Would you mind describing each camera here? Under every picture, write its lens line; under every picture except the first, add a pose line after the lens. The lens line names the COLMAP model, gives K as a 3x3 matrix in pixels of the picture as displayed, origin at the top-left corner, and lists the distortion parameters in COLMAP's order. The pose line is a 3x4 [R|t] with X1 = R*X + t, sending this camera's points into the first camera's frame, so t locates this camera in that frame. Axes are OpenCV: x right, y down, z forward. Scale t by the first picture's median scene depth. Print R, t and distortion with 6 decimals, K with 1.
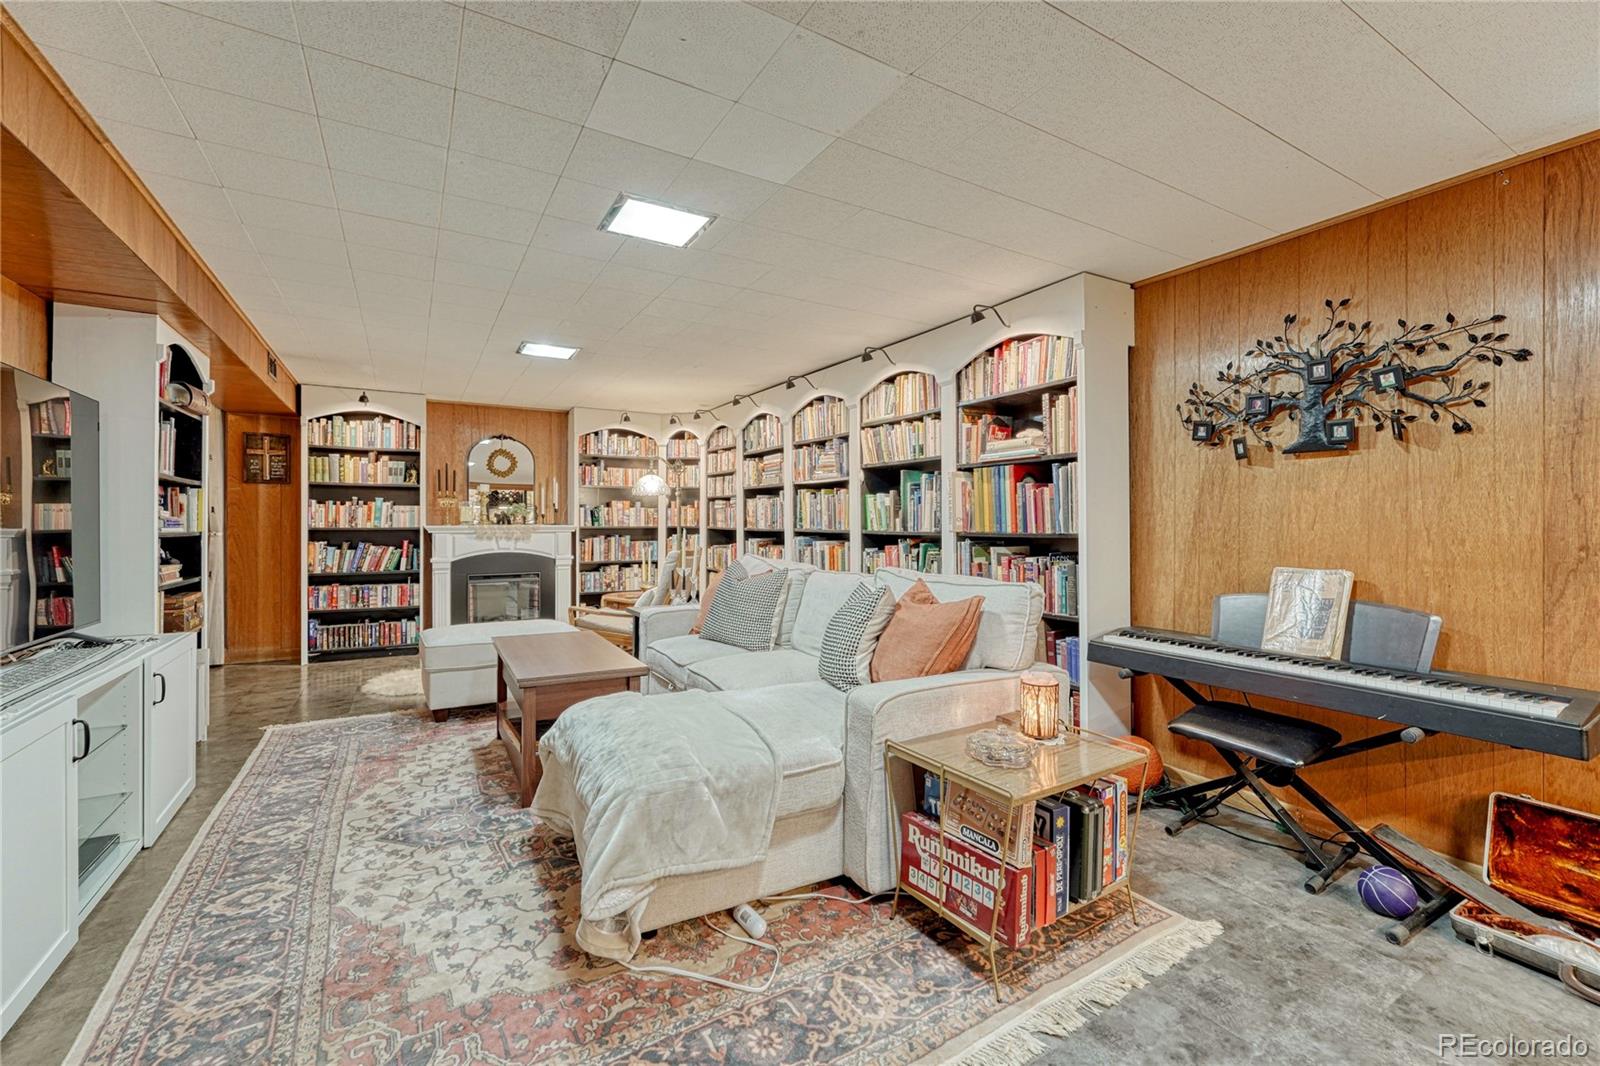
lens RADIAL K [[674.6, 0, 800.7], [0, 674.6, 524.6], [0, 0, 1]] dist [-0.008173, -0.000110]
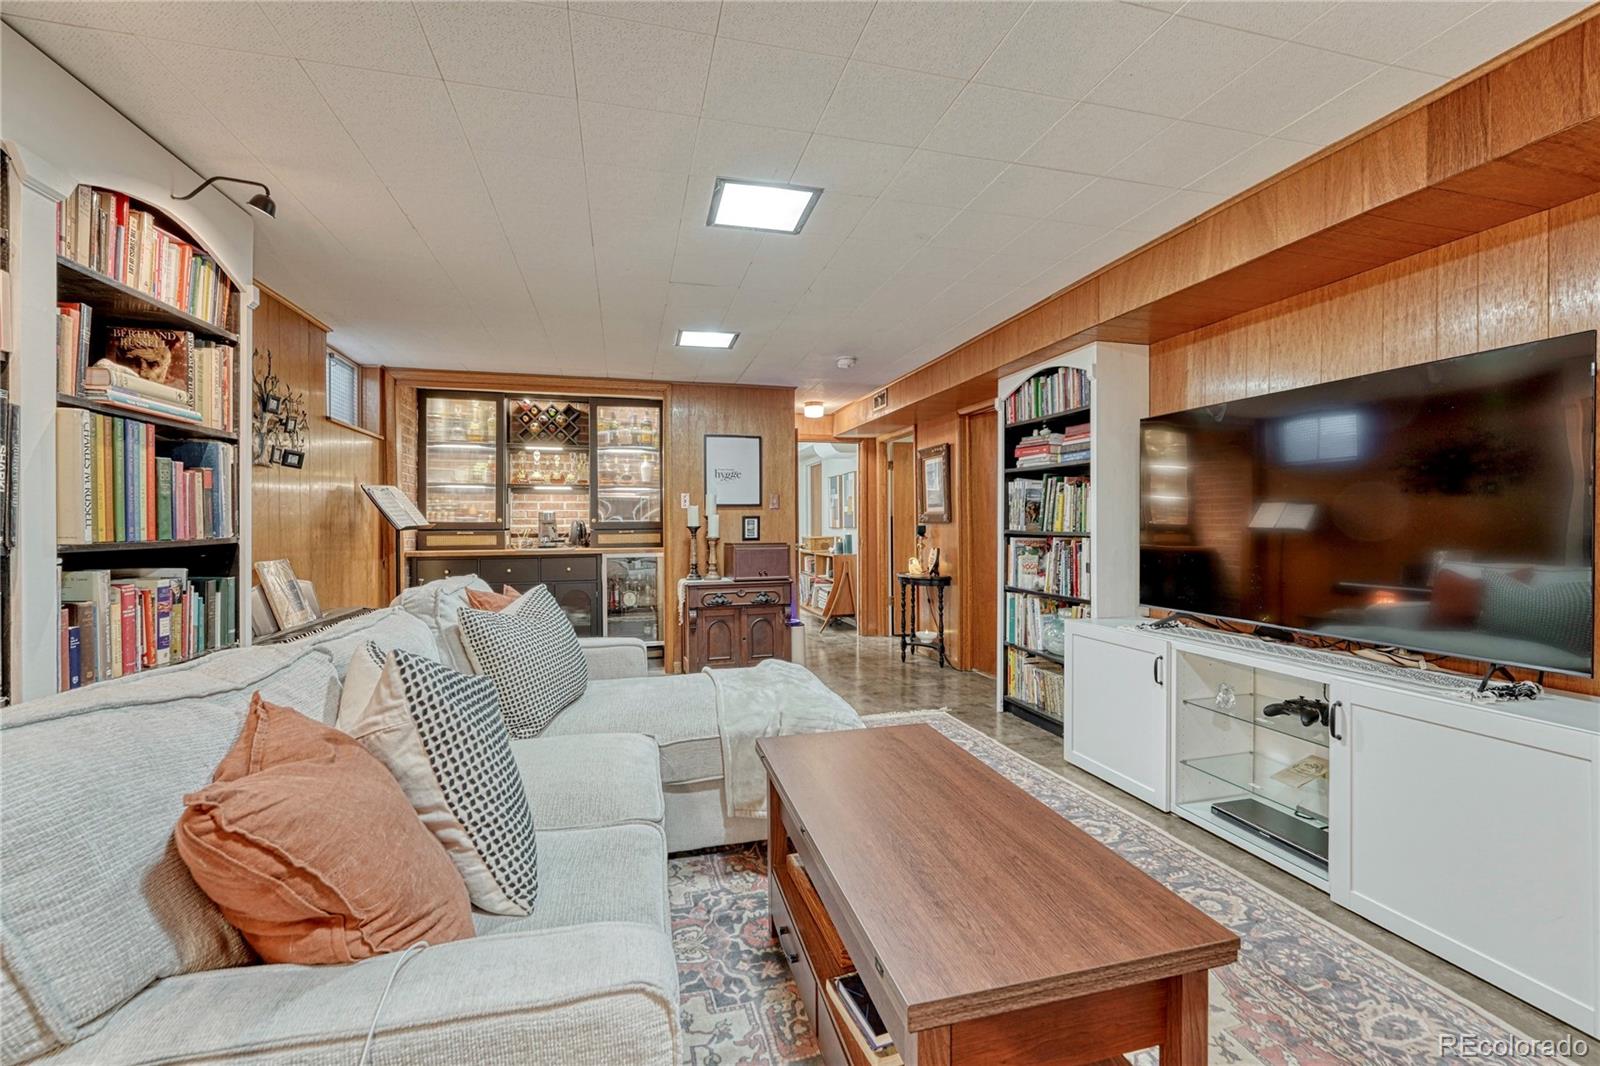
lens RADIAL K [[674.6, 0, 800.7], [0, 674.6, 524.6], [0, 0, 1]] dist [-0.008173, -0.000110]
pose [[-0.960106, 0.001377, 0.279632, -0.245272], [0.002477, 0.999991, 0.003581, -0.001484], [-0.279625, 0.004131, -0.960101, 0.874758]]
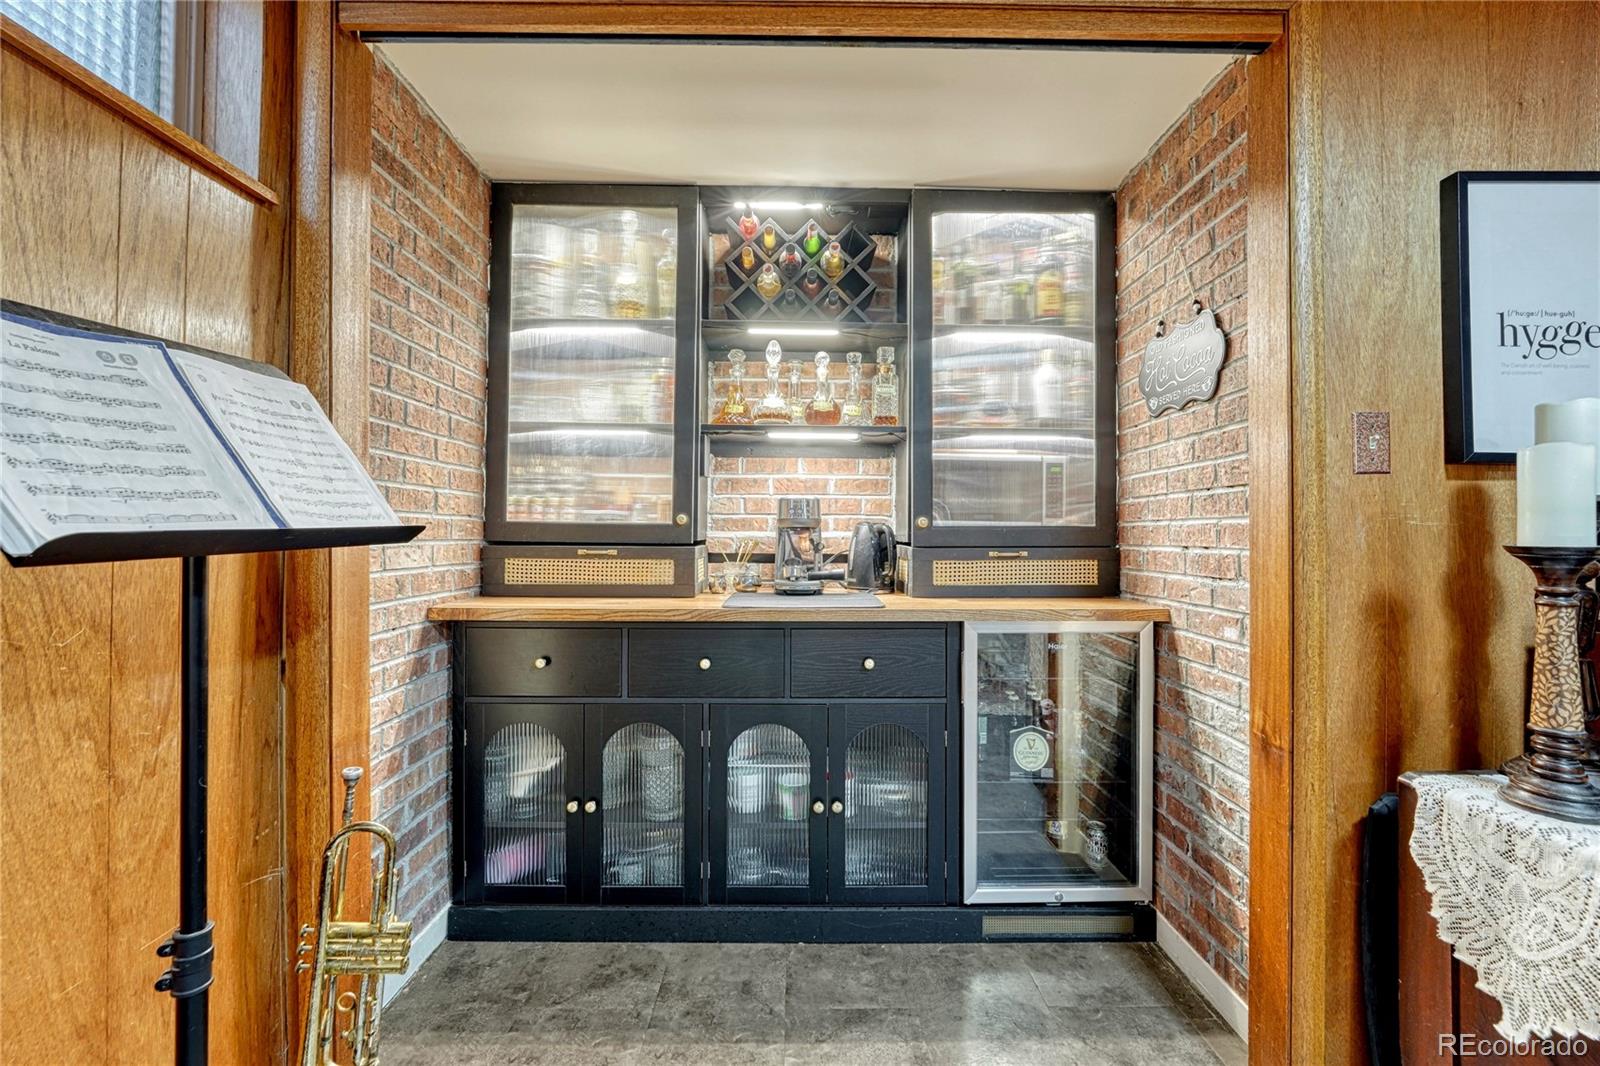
lens RADIAL K [[639.4, 0, 801.3], [0, 639.4, 523.9], [0, 0, 1]] dist [-0.012512, 0.000281]
pose [[-0.864090, -0.000903, 0.503336, 0.267396], [-0.006286, 0.999940, -0.008998, 0.000329], [-0.503298, -0.010939, -0.864044, 0.265994]]
